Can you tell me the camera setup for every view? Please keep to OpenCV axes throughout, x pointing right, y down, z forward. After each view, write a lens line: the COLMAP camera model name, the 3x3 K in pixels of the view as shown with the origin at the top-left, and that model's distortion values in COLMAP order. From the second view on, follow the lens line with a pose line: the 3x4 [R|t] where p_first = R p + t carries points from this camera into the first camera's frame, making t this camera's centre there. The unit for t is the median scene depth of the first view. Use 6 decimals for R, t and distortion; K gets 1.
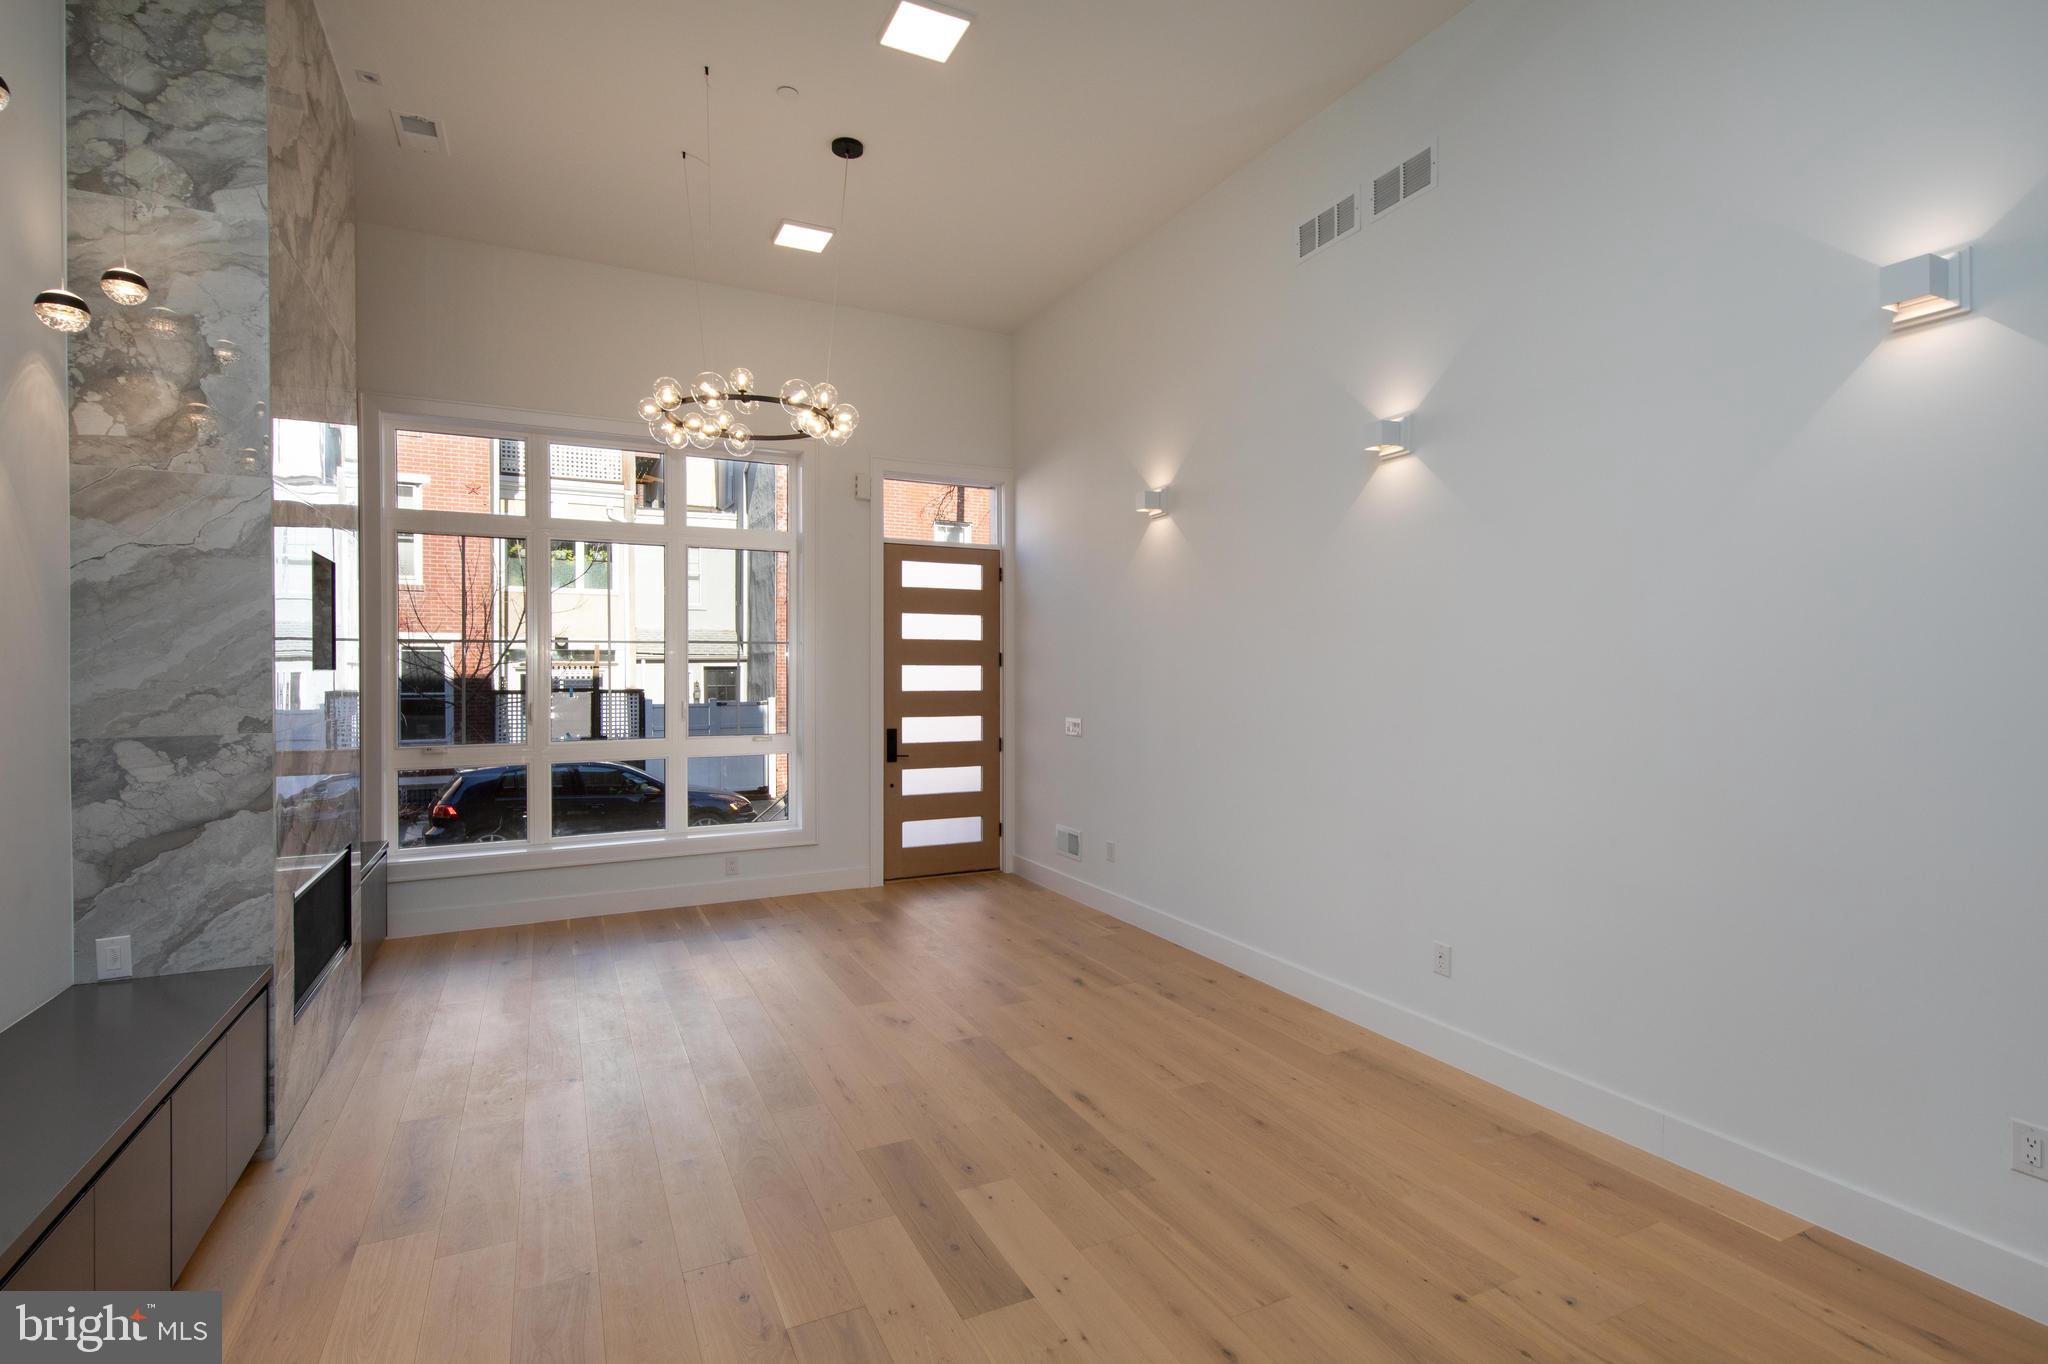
lens RADIAL K [[967.8, 0, 1036.9], [0, 967.8, 655.6], [0, 0, 1]] dist [0.003923, -0.000185]
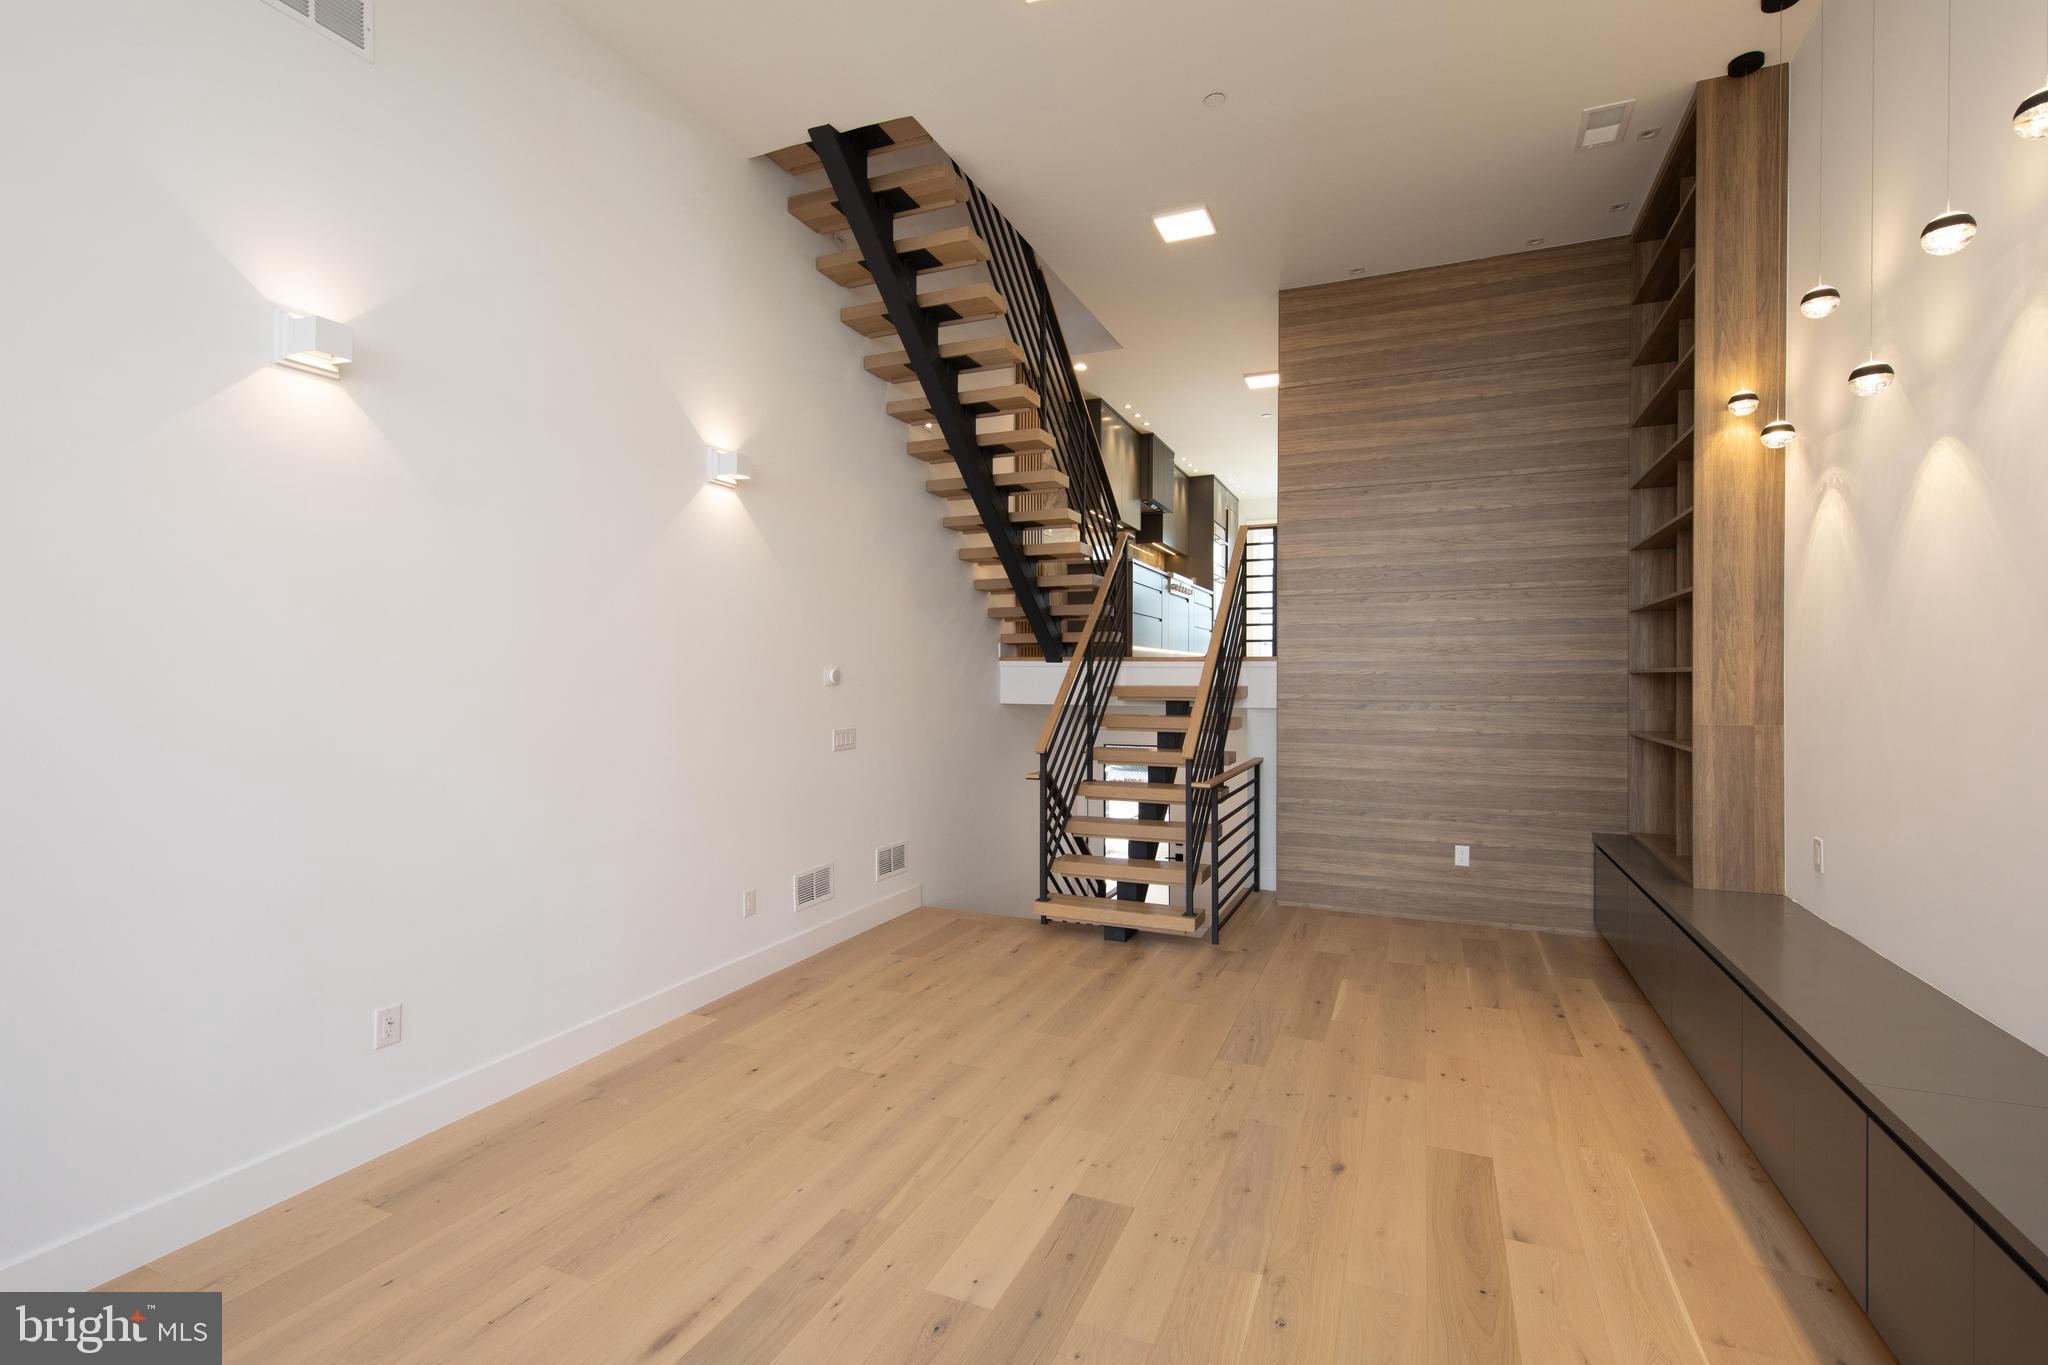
lens RADIAL K [[894.6, 0, 1023.6], [0, 894.6, 669.3], [0, 0, 1]] dist [0.022261, -0.013869]
pose [[-0.631943, 0.001640, 0.775013, -0.700862], [-0.013522, 0.999822, -0.013142, 0.024208], [-0.774897, -0.018785, -0.631809, 1.489900]]
